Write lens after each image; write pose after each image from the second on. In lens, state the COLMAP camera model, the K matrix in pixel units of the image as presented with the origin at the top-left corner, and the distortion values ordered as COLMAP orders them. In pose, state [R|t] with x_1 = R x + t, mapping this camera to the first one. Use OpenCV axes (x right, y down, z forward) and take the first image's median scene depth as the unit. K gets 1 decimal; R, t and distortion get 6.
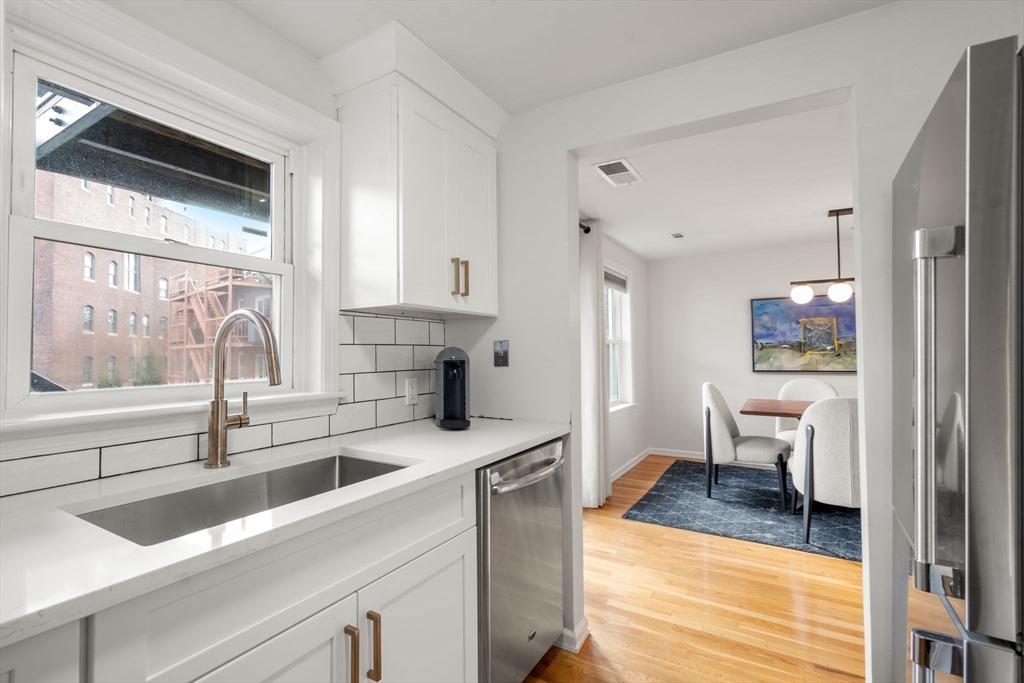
lens RADIAL K [[469.0, 0, 509.1], [0, 469.0, 336.2], [0, 0, 1]] dist [0.000995, 0.000097]
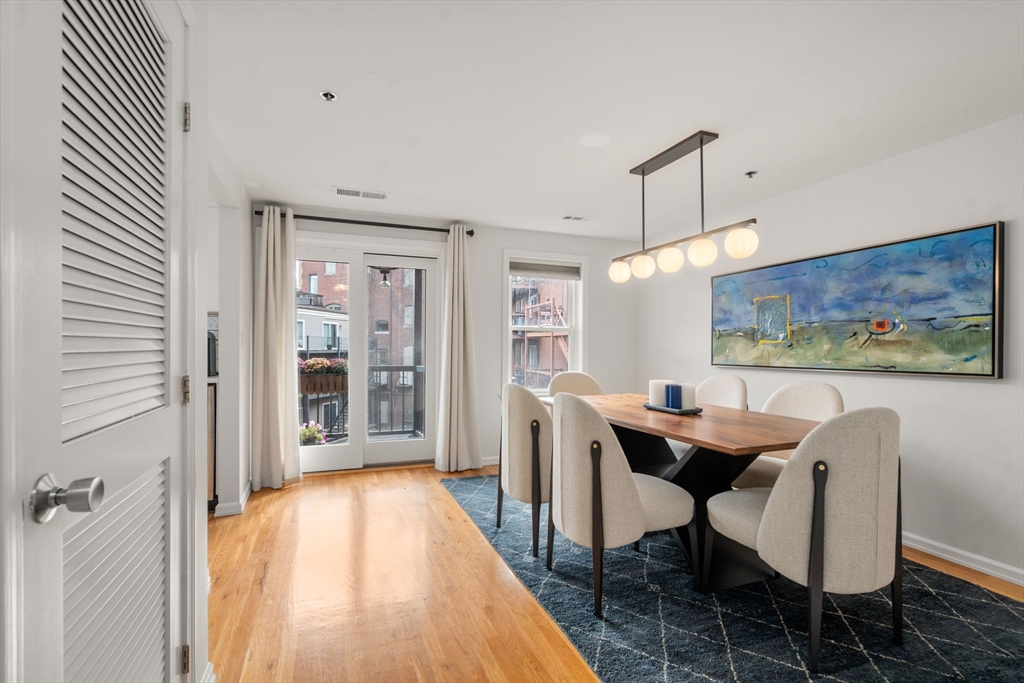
lens RADIAL K [[469.0, 0, 509.1], [0, 469.0, 336.2], [0, 0, 1]] dist [0.000995, 0.000097]
pose [[0.780816, 0.001936, -0.624759, 0.820481], [0.004000, 0.999959, 0.008099, 0.018153], [0.624749, -0.008823, 0.780776, 0.156607]]
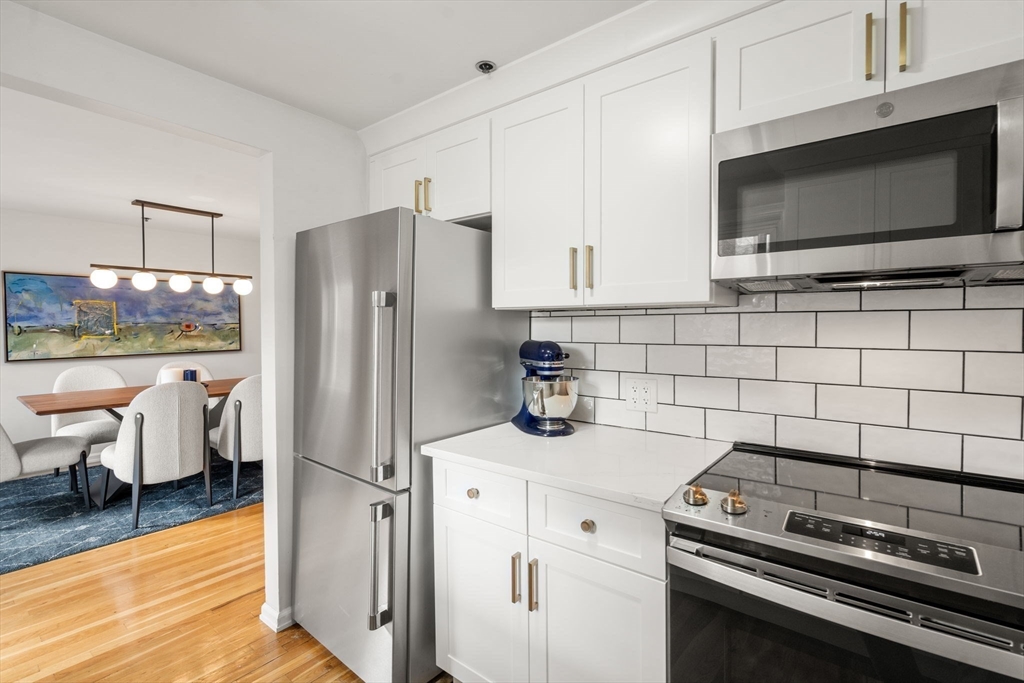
lens RADIAL K [[469.0, 0, 509.1], [0, 469.0, 336.2], [0, 0, 1]] dist [0.000995, 0.000097]
pose [[0.144817, -0.018786, 0.989280, -0.160718], [-0.036812, 0.999025, 0.024360, -0.021299], [-0.988773, -0.039945, 0.143984, 0.040246]]
